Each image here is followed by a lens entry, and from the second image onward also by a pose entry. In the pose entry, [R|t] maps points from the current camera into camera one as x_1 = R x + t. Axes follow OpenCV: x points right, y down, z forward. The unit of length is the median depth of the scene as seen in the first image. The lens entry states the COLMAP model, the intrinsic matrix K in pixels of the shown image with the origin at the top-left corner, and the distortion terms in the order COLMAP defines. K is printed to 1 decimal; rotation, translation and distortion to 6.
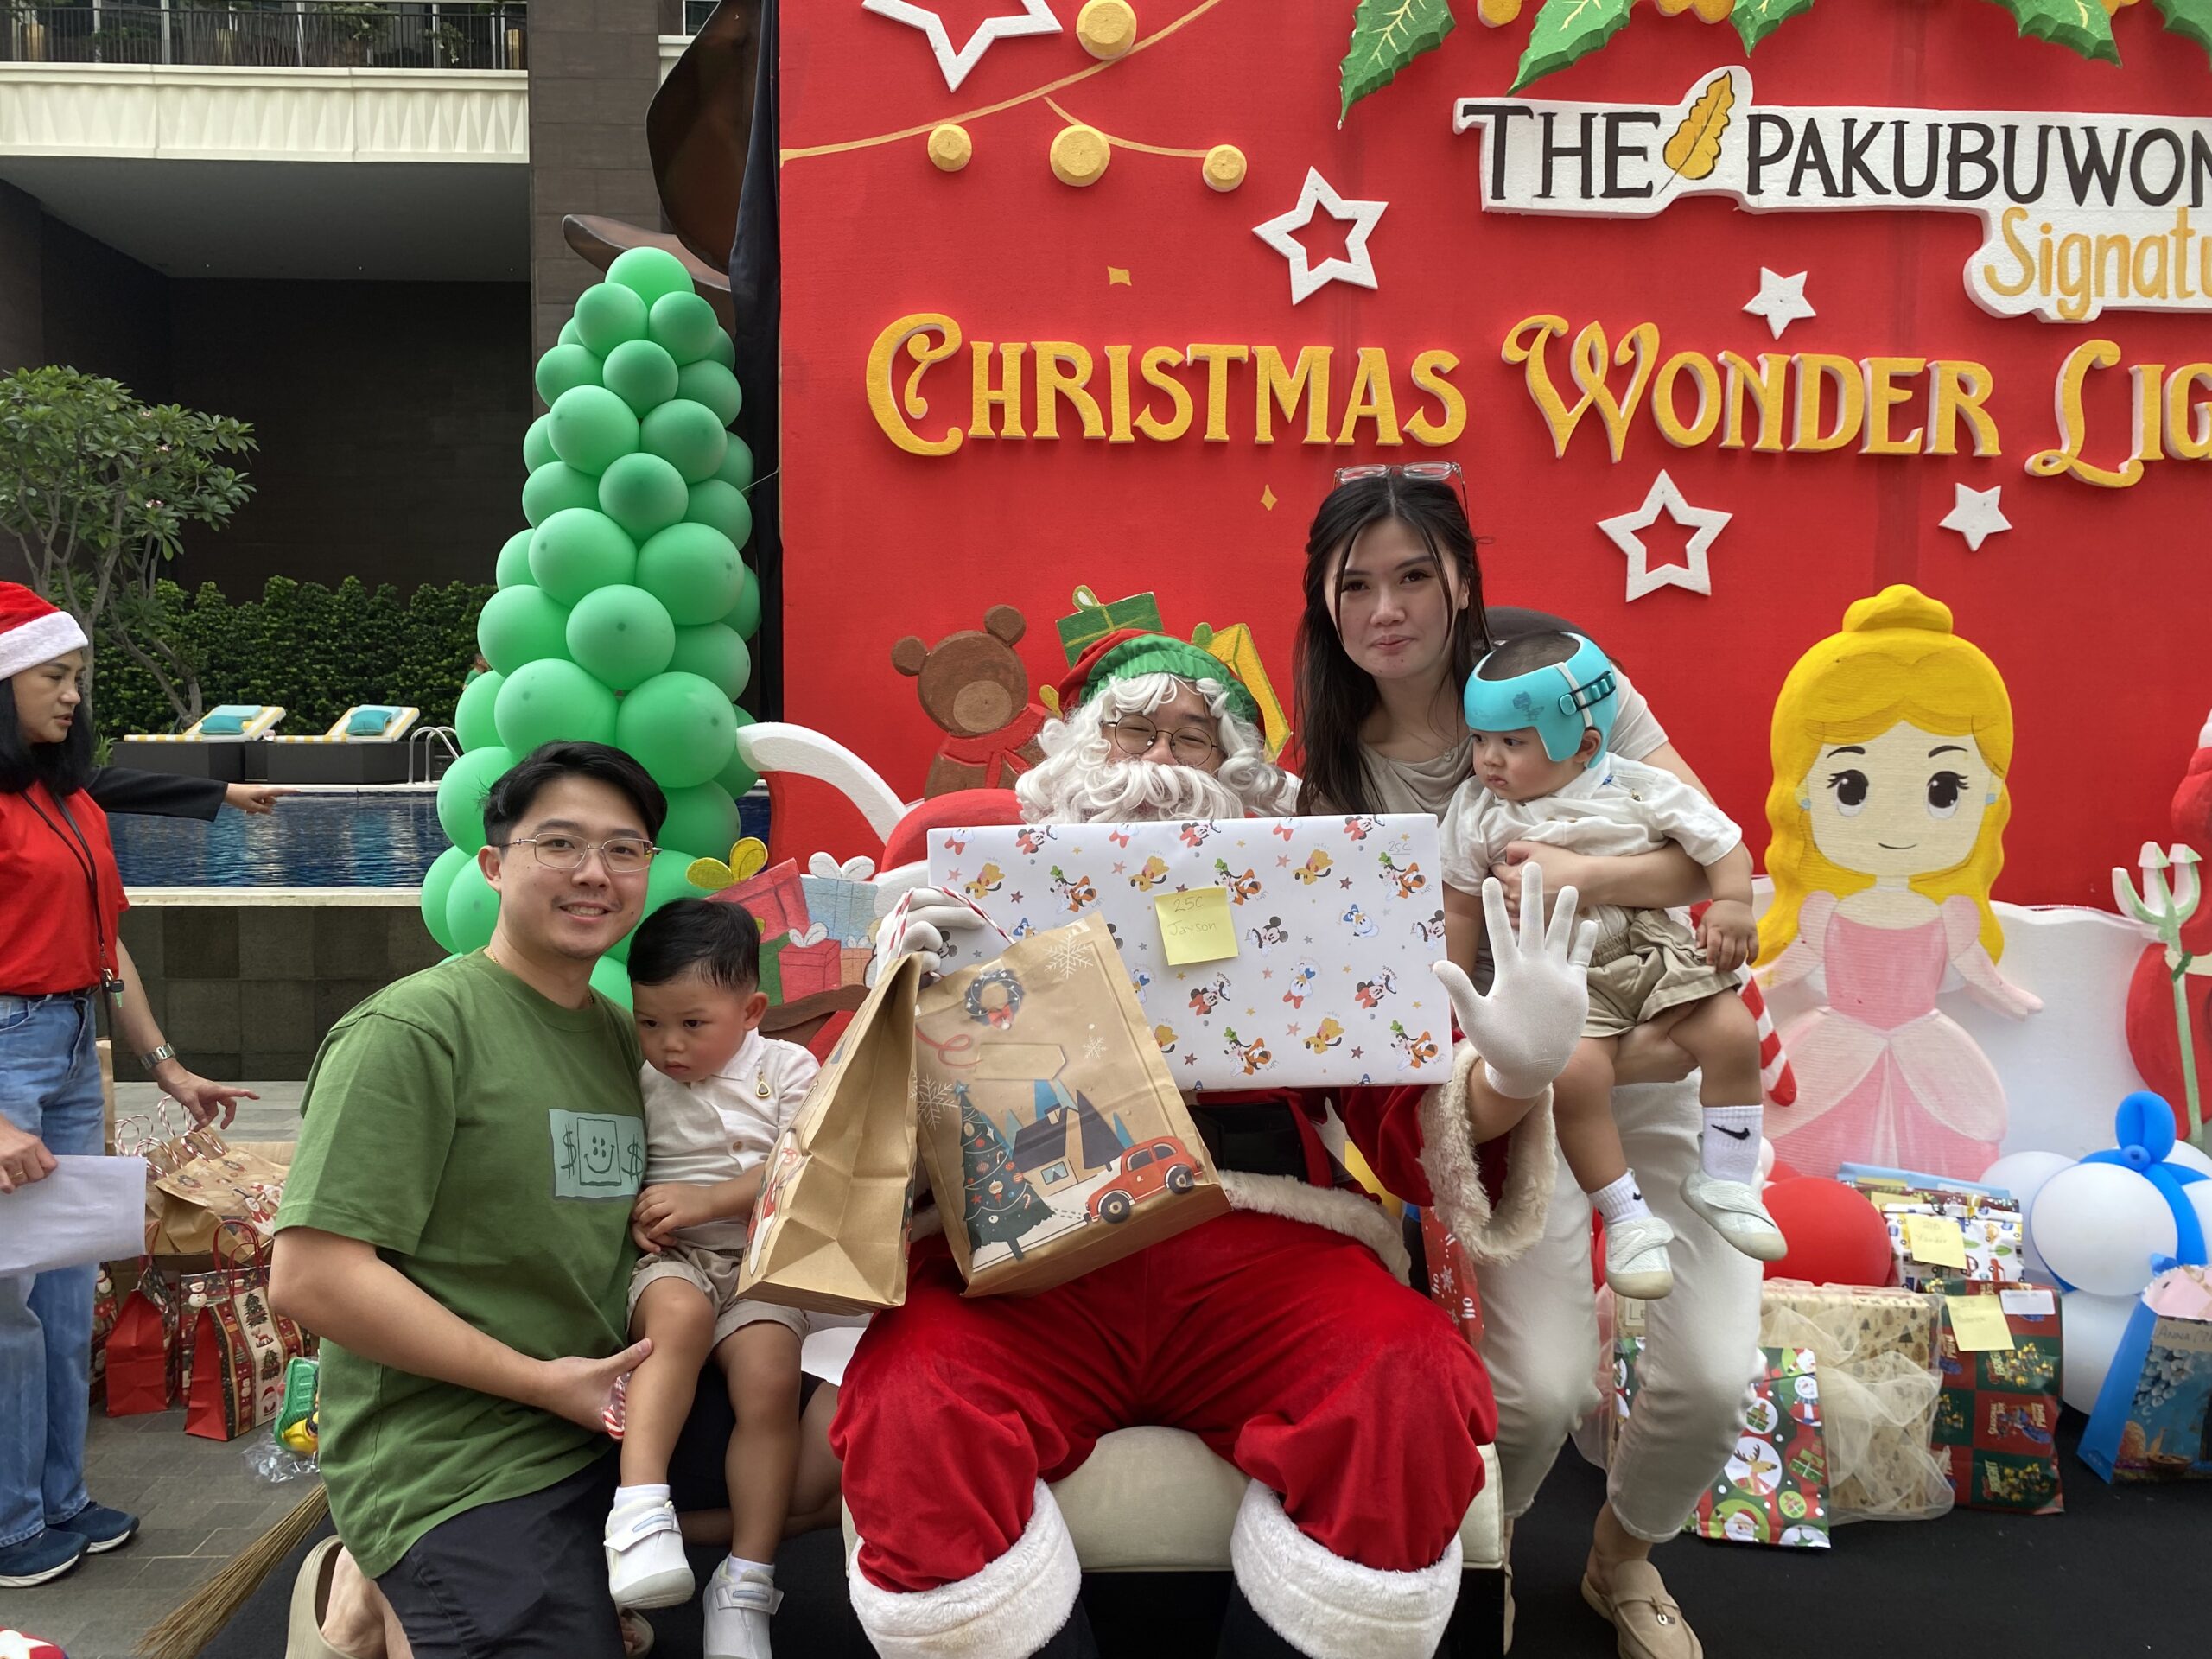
lens RADIAL K [[1729.8, 0, 1075.7], [0, 1729.8, 823.9], [0, 0, 1]] dist [0.001892, -0.004270]
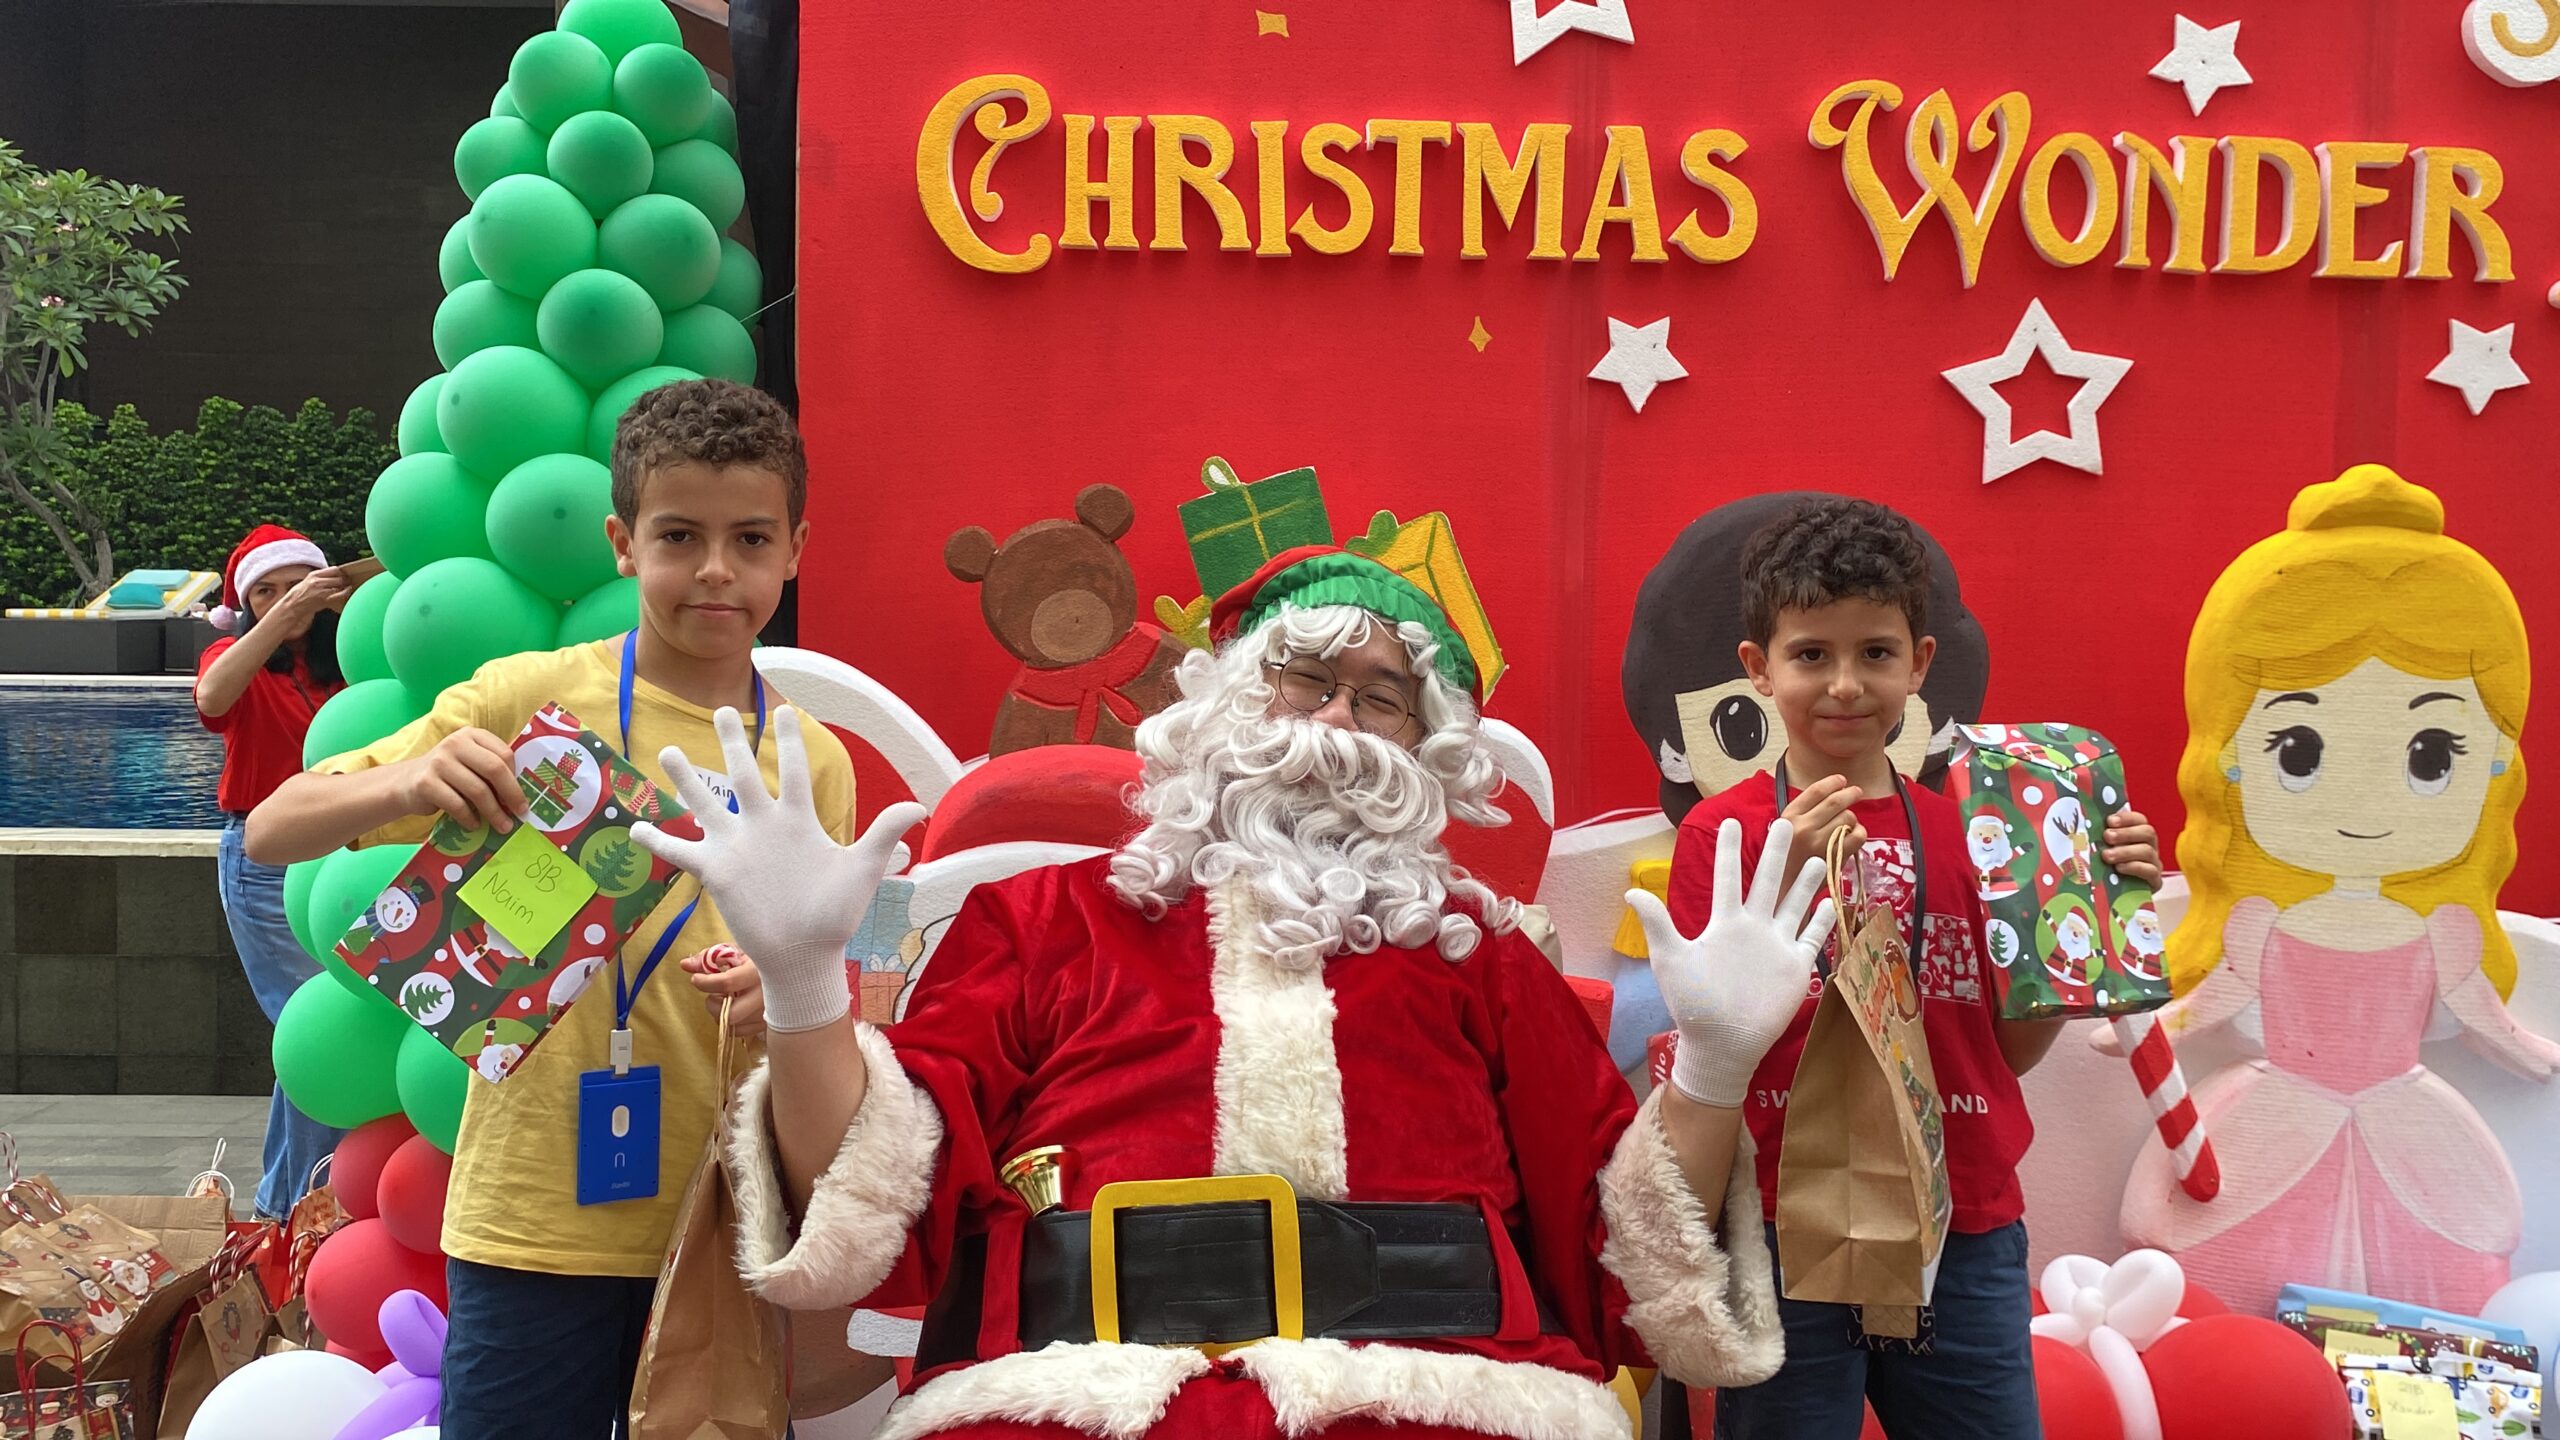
lens RADIAL K [[2291.1, 0, 1257.8], [0, 2291.1, 703.8], [0, 0, 1]] dist [0.041077, -0.094773]
pose [[0.999903, 0.008040, -0.011383, 0.032465], [-0.008160, 0.999910, -0.010605, -0.025651], [0.011297, 0.010696, 0.999879, 0.054151]]
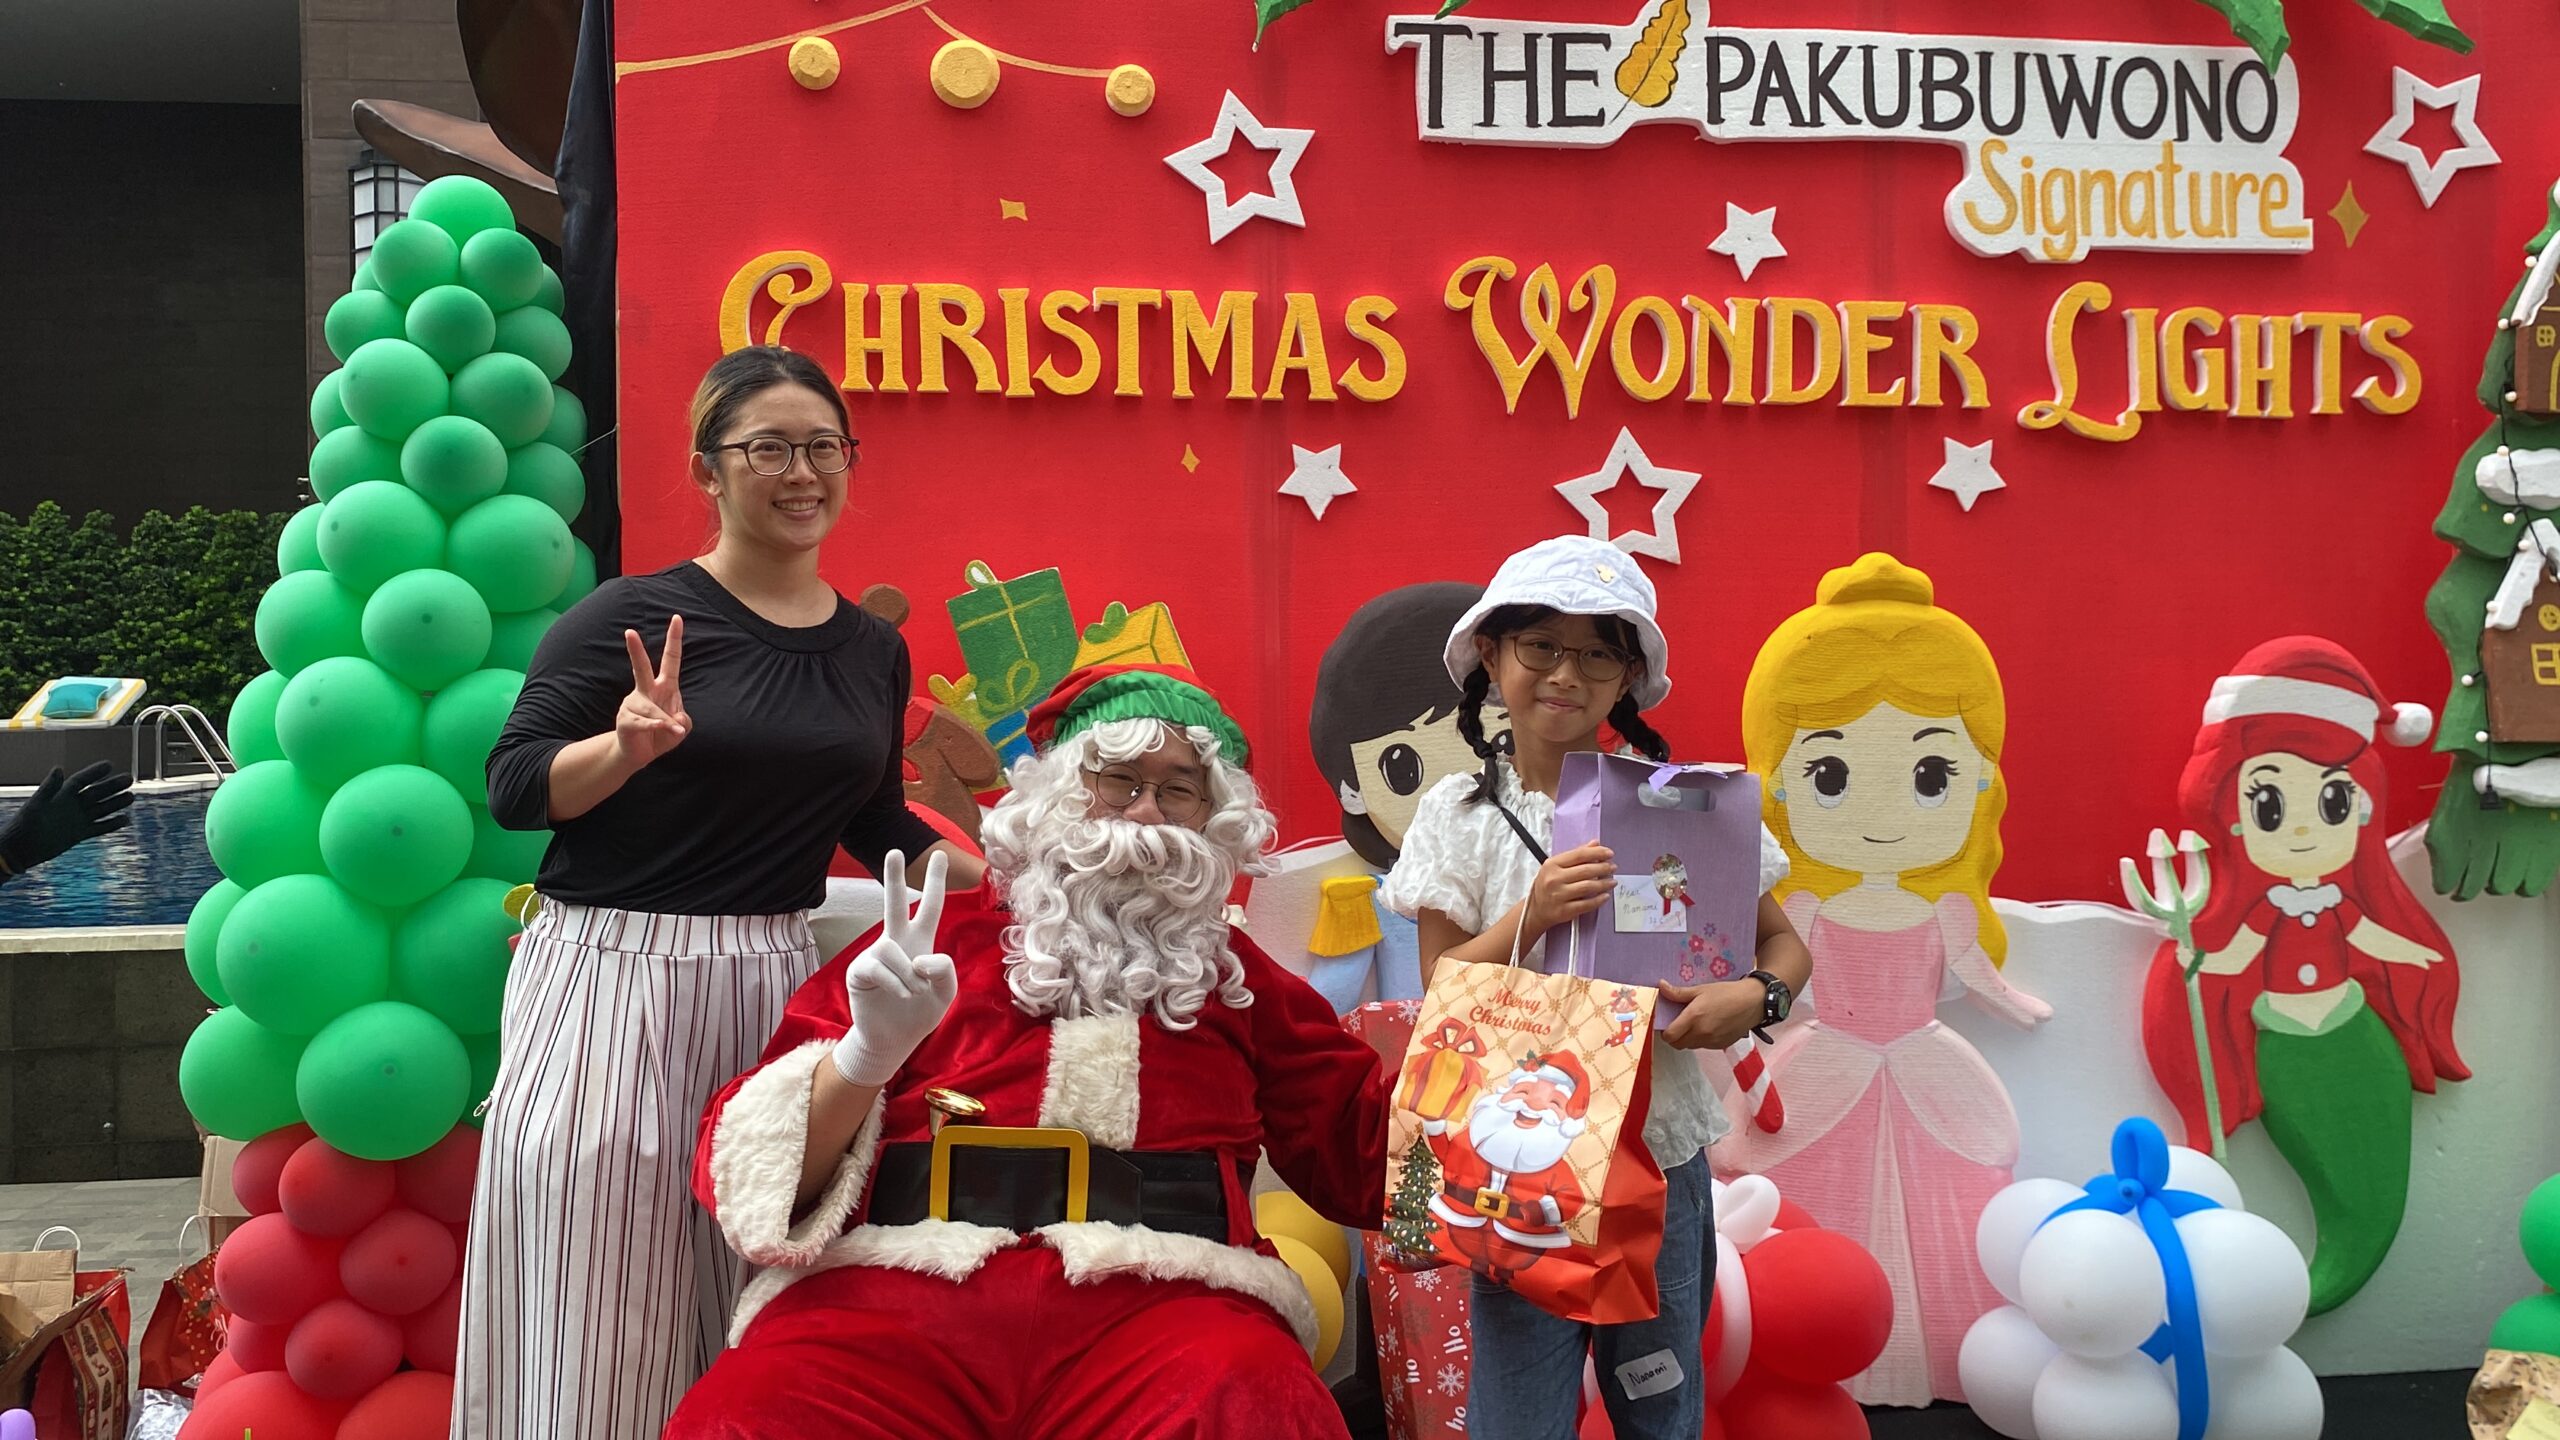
lens RADIAL K [[2291.1, 0, 1282.9], [0, 2291.1, 700.3], [0, 0, 1]] dist [0.041077, -0.094773]
pose [[0.994921, -0.016652, 0.099277, 0.041682], [0.021435, 0.998650, -0.047310, -0.009541], [-0.098355, 0.049198, 0.993935, -0.161115]]
